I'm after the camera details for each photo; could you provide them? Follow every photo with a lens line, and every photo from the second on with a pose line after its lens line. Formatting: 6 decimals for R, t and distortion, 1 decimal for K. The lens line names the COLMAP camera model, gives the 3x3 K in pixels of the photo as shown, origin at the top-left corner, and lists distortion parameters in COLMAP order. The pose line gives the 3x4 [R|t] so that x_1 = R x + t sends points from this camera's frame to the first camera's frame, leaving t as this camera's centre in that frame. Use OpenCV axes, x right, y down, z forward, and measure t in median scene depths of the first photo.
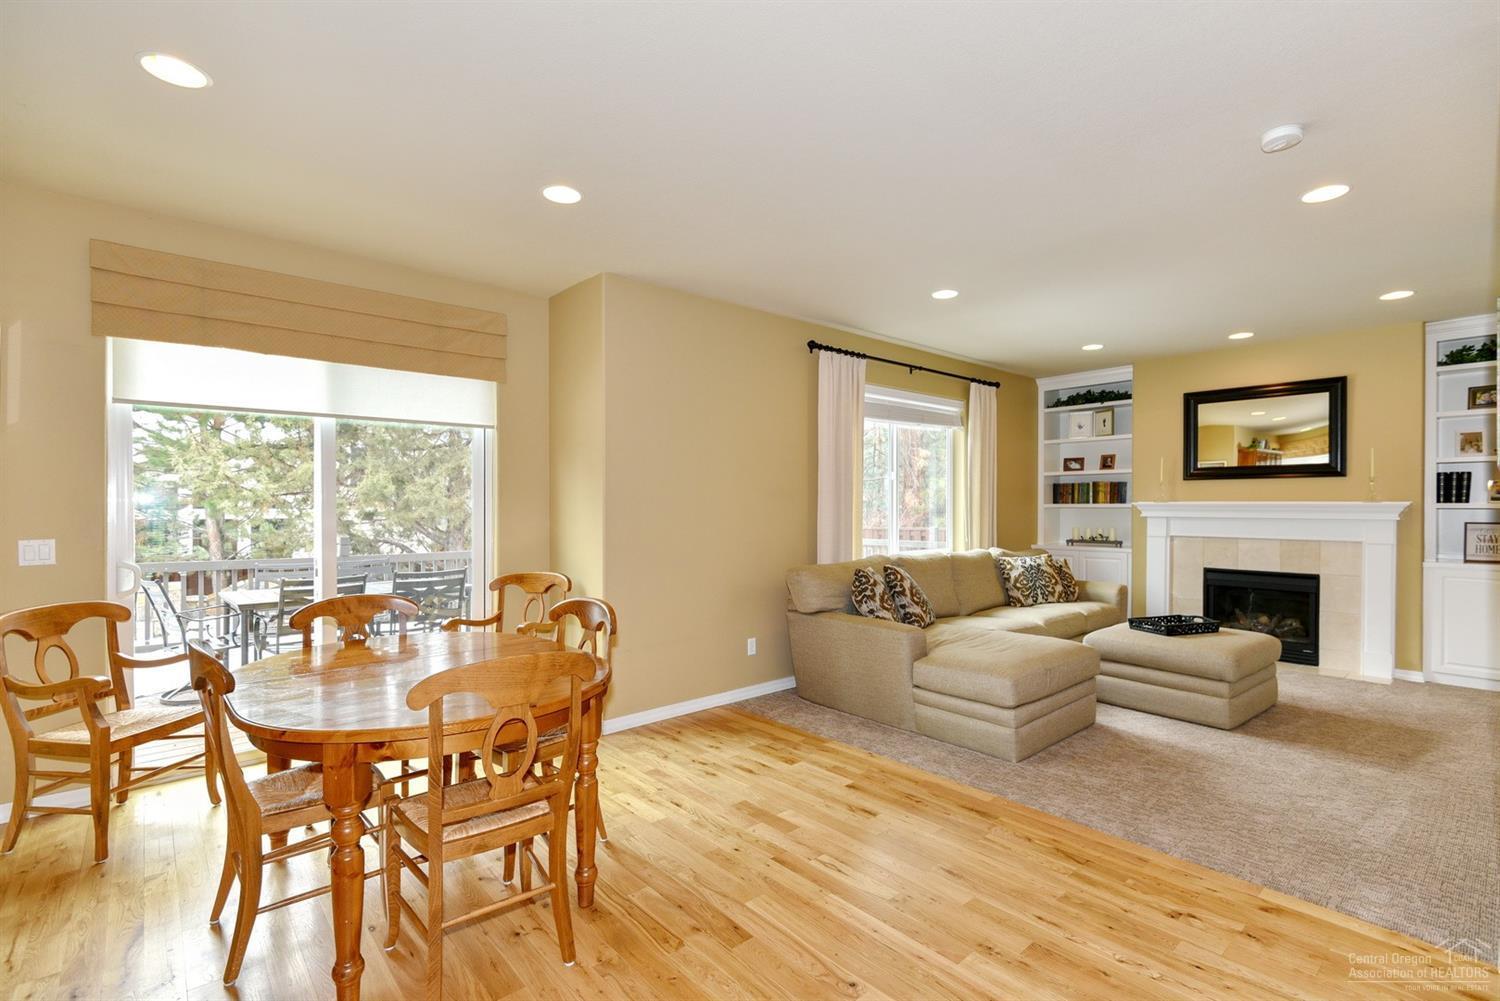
lens RADIAL K [[928.0, 0, 750.0], [0, 928.0, 500.5], [0, 0, 1]] dist [0.000990, -0.001197]
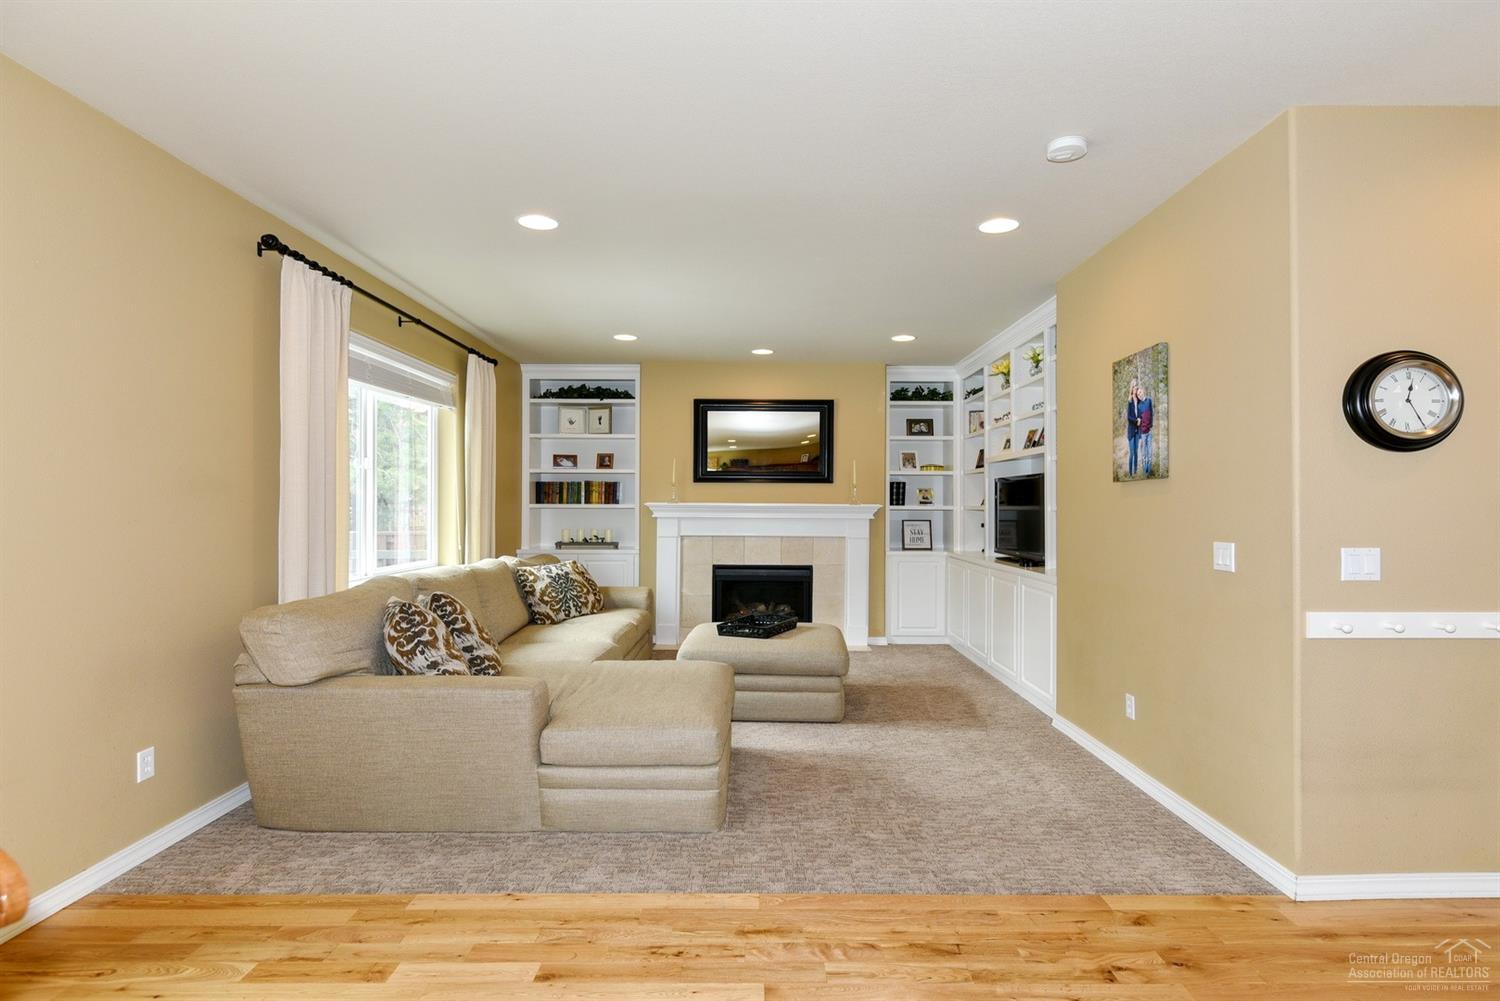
lens RADIAL K [[701.9, 0, 748.1], [0, 701.9, 505.6], [0, 0, 1]] dist [0.002103, -0.000569]
pose [[0.549723, 0.004066, 0.835337, -0.160619], [-0.009148, 0.999957, 0.001153, 0.003158], [-0.835297, -0.008275, 0.549737, 0.524212]]
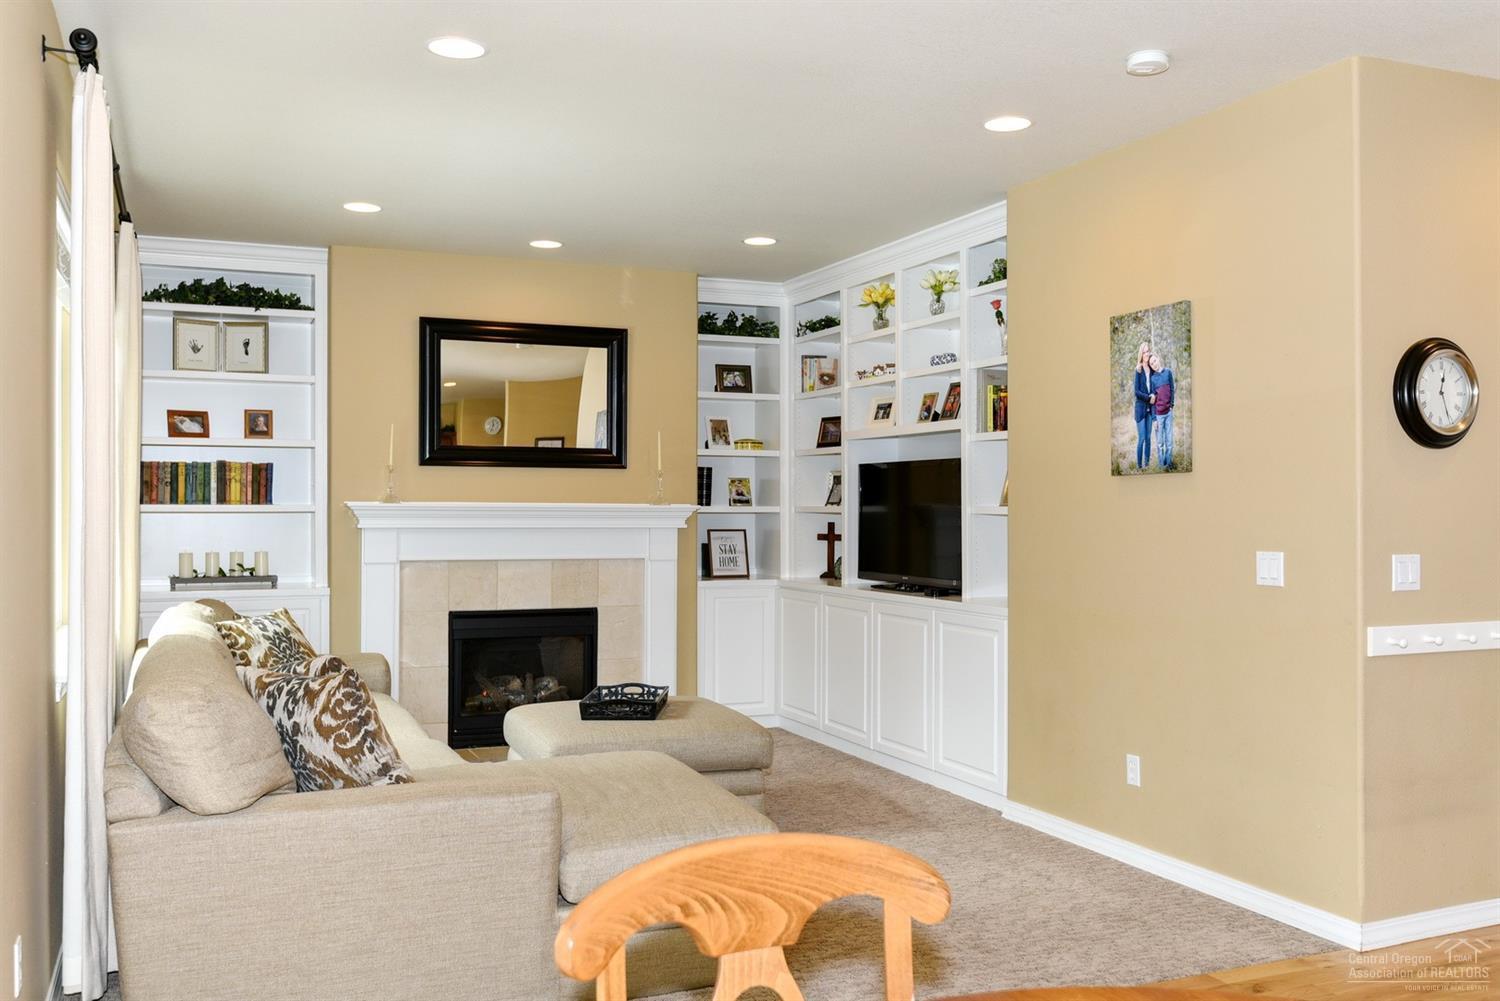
lens RADIAL K [[1645.4, 0, 481.4], [0, 1645.4, 504.9], [0, 0, 1]] dist [-0.000780, 0.006057]
pose [[0.122875, 0.001155, 0.992422, -0.566864], [-0.008123, 0.999967, -0.000158, 0.003101], [-0.992389, -0.008042, 0.122880, 0.847631]]
